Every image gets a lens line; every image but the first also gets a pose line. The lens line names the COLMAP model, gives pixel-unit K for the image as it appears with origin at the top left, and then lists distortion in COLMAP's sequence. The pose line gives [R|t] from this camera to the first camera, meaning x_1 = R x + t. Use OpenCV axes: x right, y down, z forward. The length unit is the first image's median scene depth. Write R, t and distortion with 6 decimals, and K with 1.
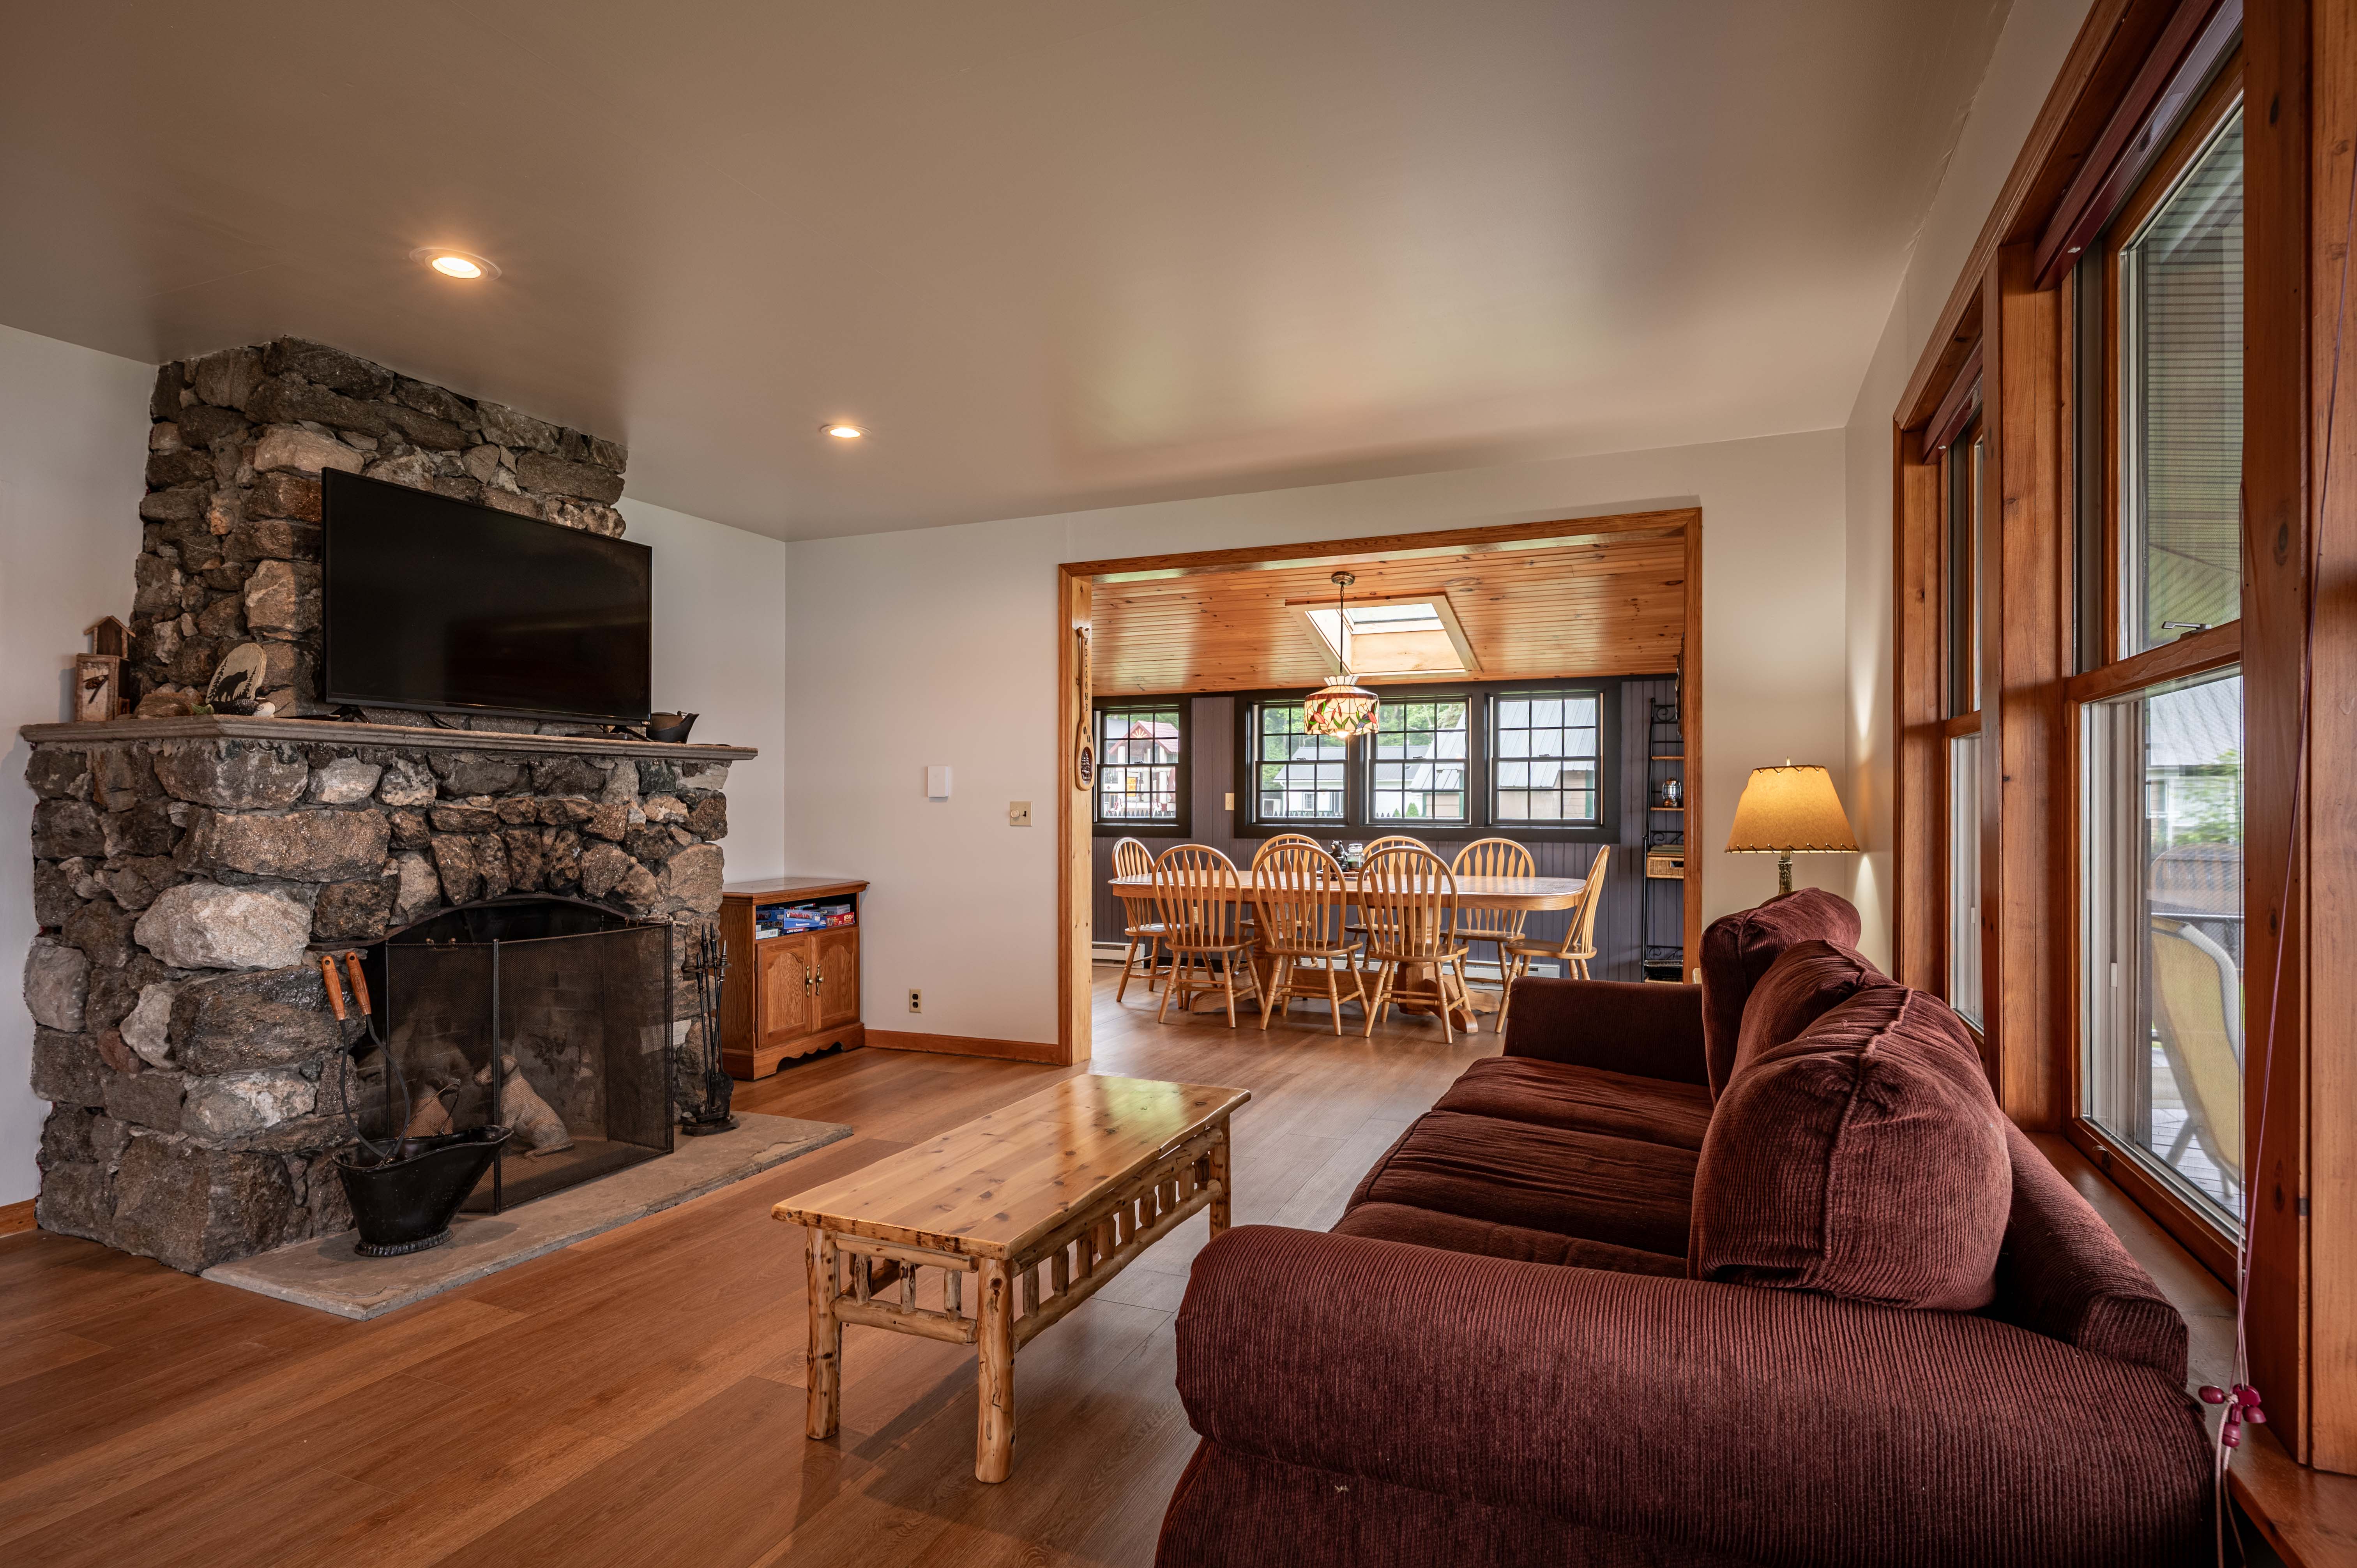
lens RADIAL K [[1198.8, 0, 1181.3], [0, 1198.8, 801.0], [0, 0, 1]] dist [-0.001120, 0.004499]
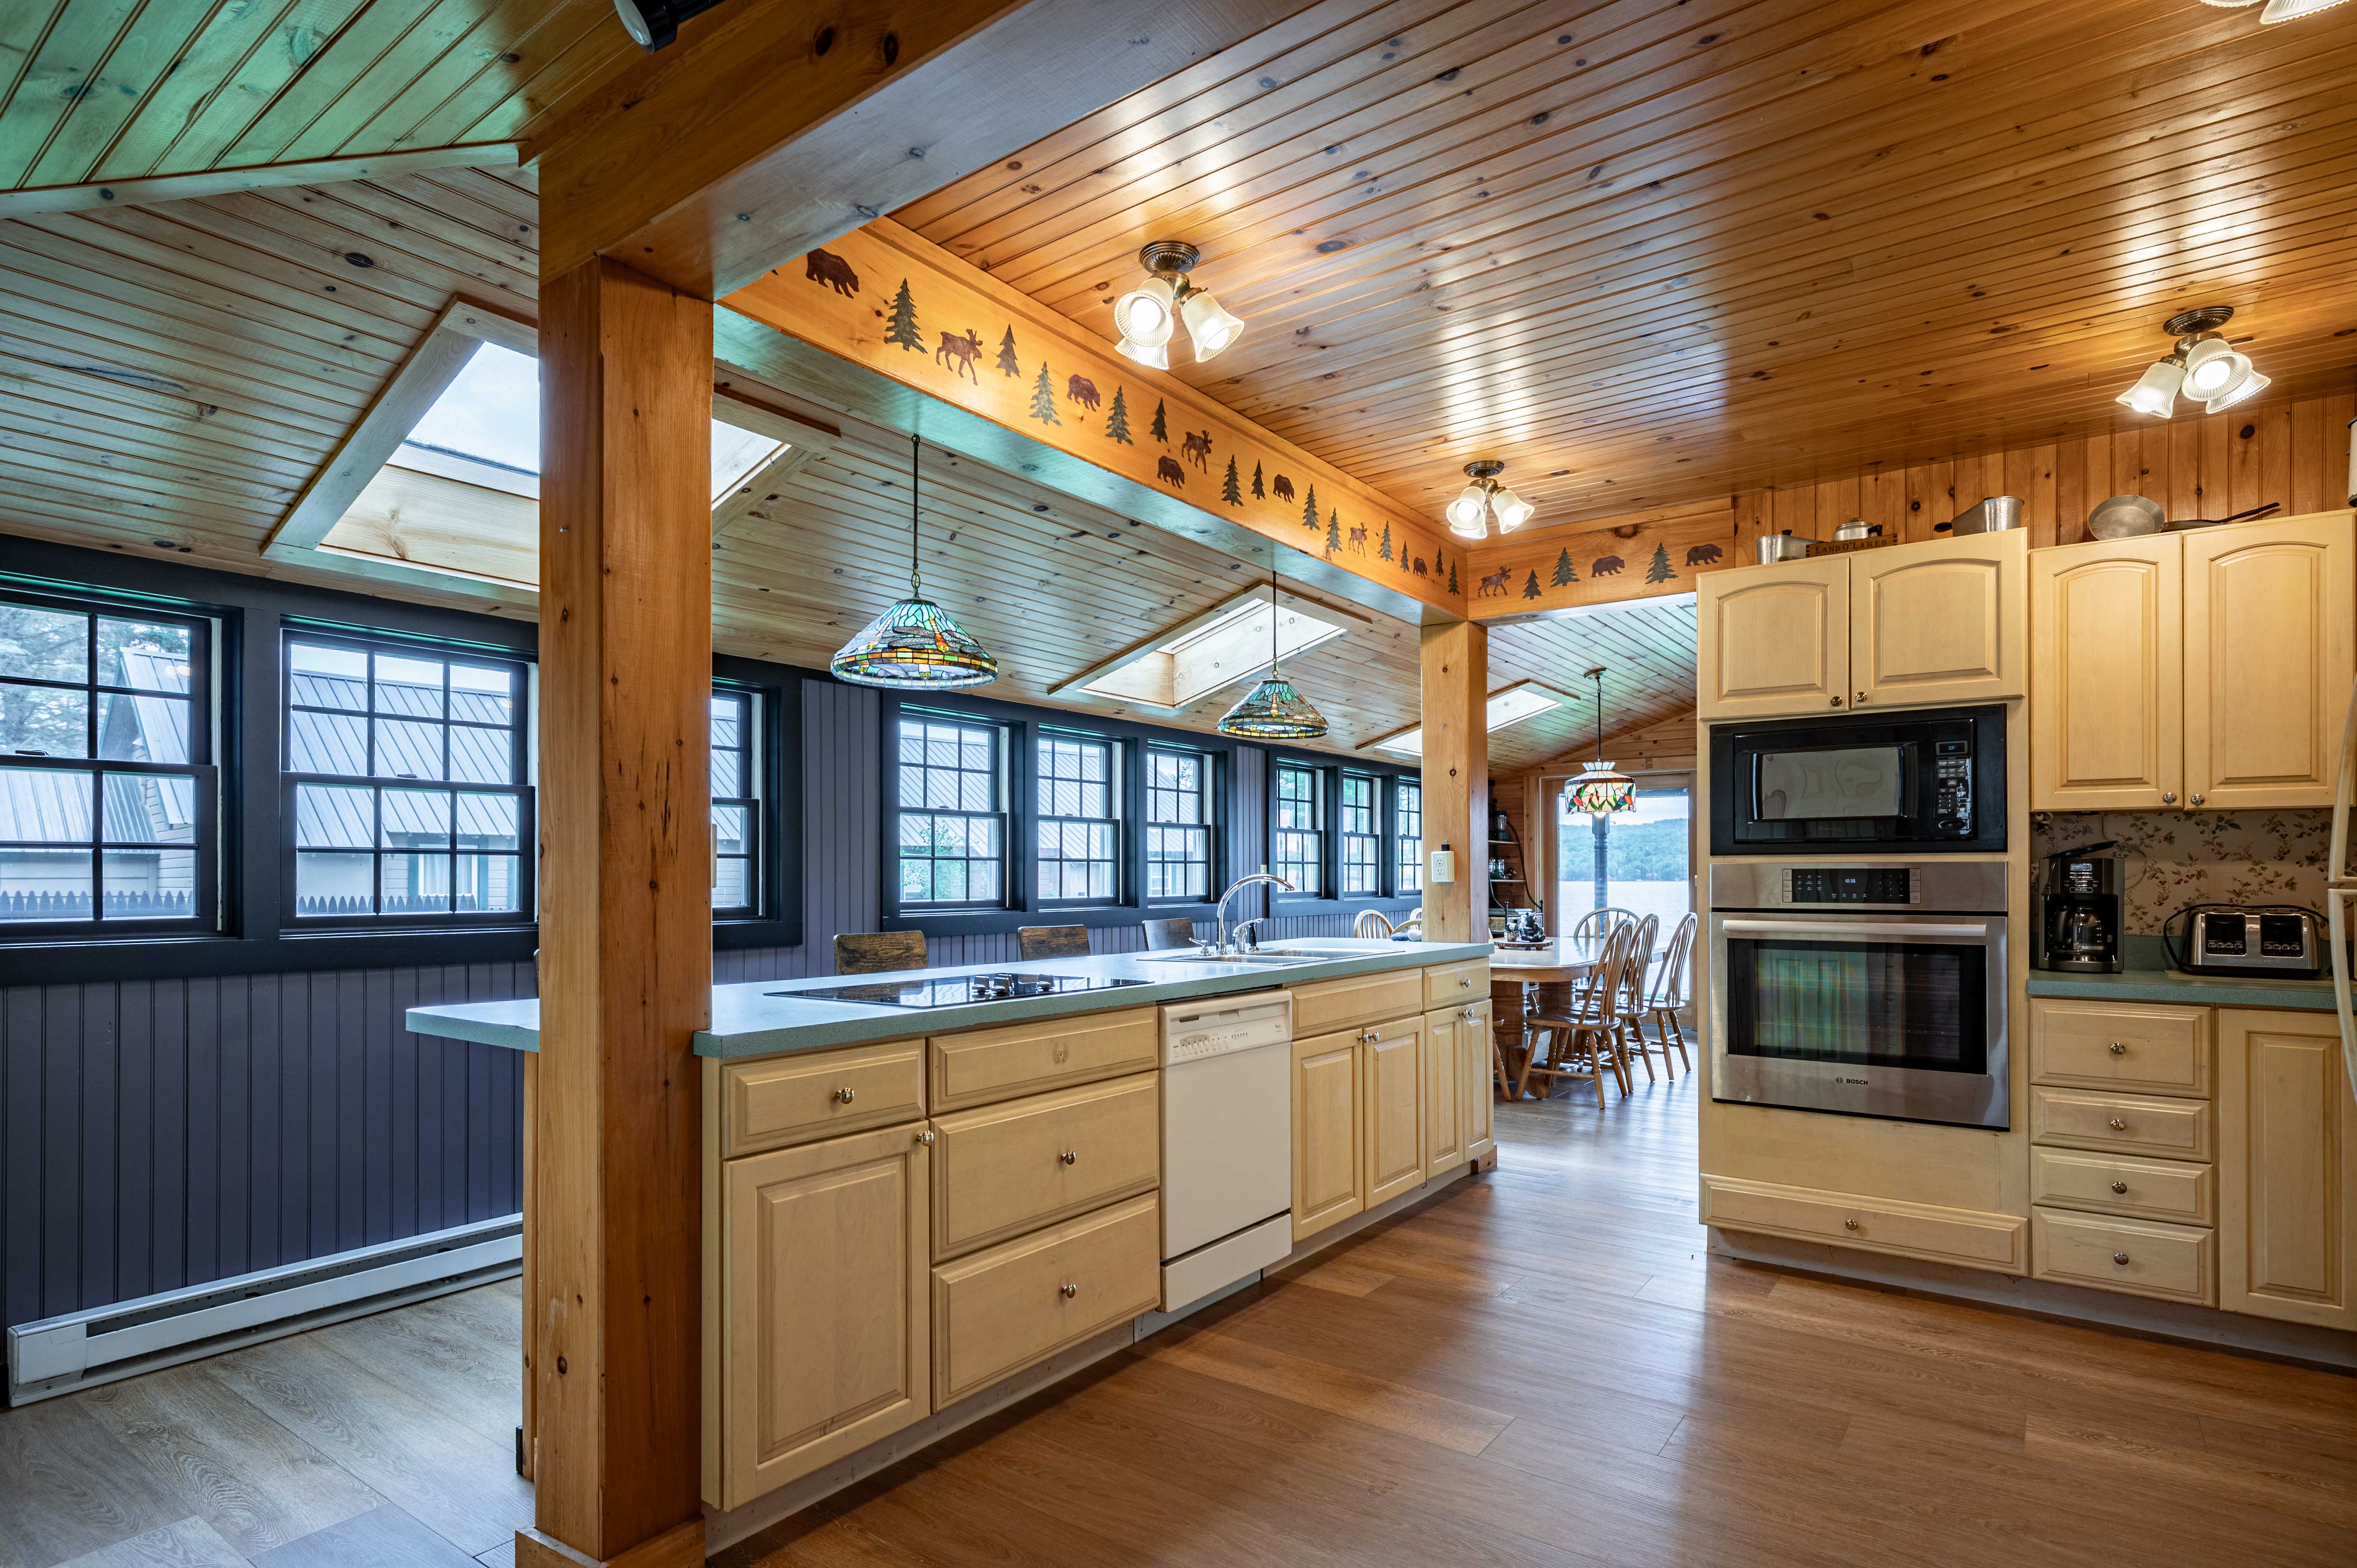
lens RADIAL K [[1198.8, 0, 1180.2], [0, 1198.8, 871.6], [0, 0, 1]] dist [-0.001120, 0.004499]
pose [[0.228979, 0.001456, 0.973430, -1.676225], [-0.002253, 0.999997, -0.000966, -0.001188], [-0.973429, -0.001972, 0.228982, 1.816664]]
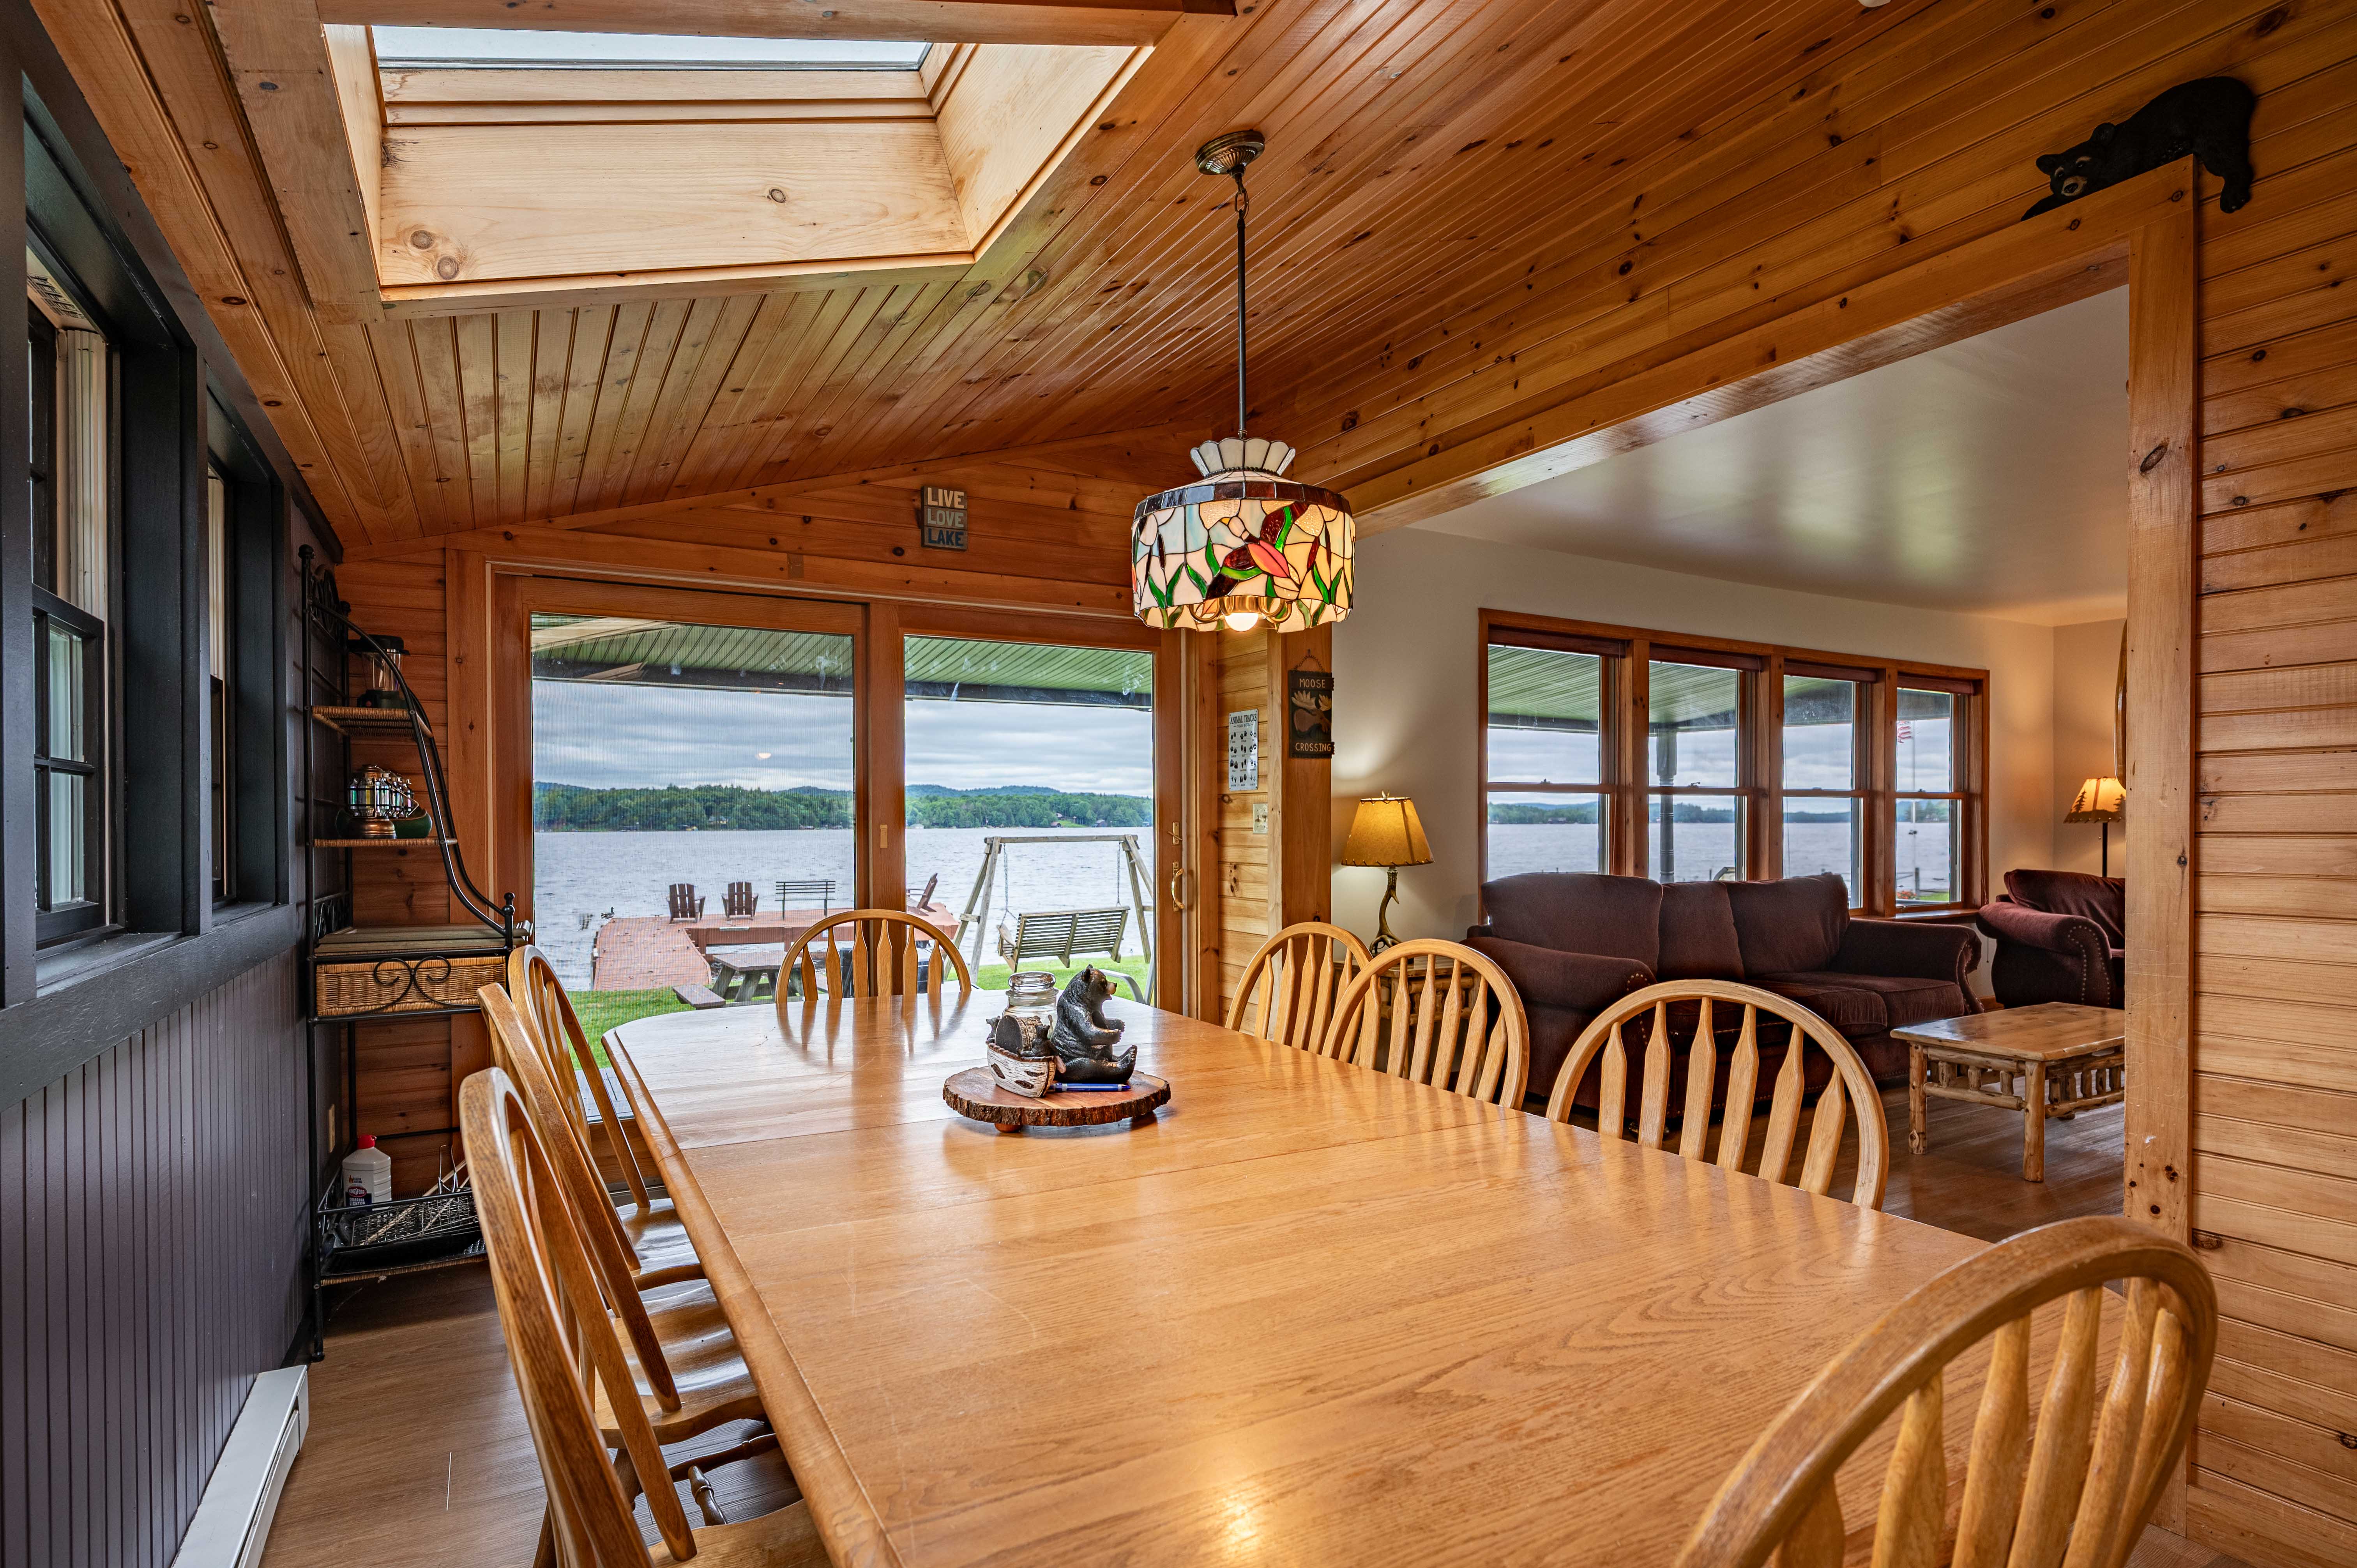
lens RADIAL K [[1198.8, 0, 1212.0], [0, 1198.8, 837.1], [0, 0, 1]] dist [-0.001120, 0.004499]
pose [[-0.802959, -0.005772, 0.596006, -0.097148], [-0.000120, 0.999955, 0.009522, 0.002243], [-0.596034, 0.007574, -0.802924, 2.063957]]
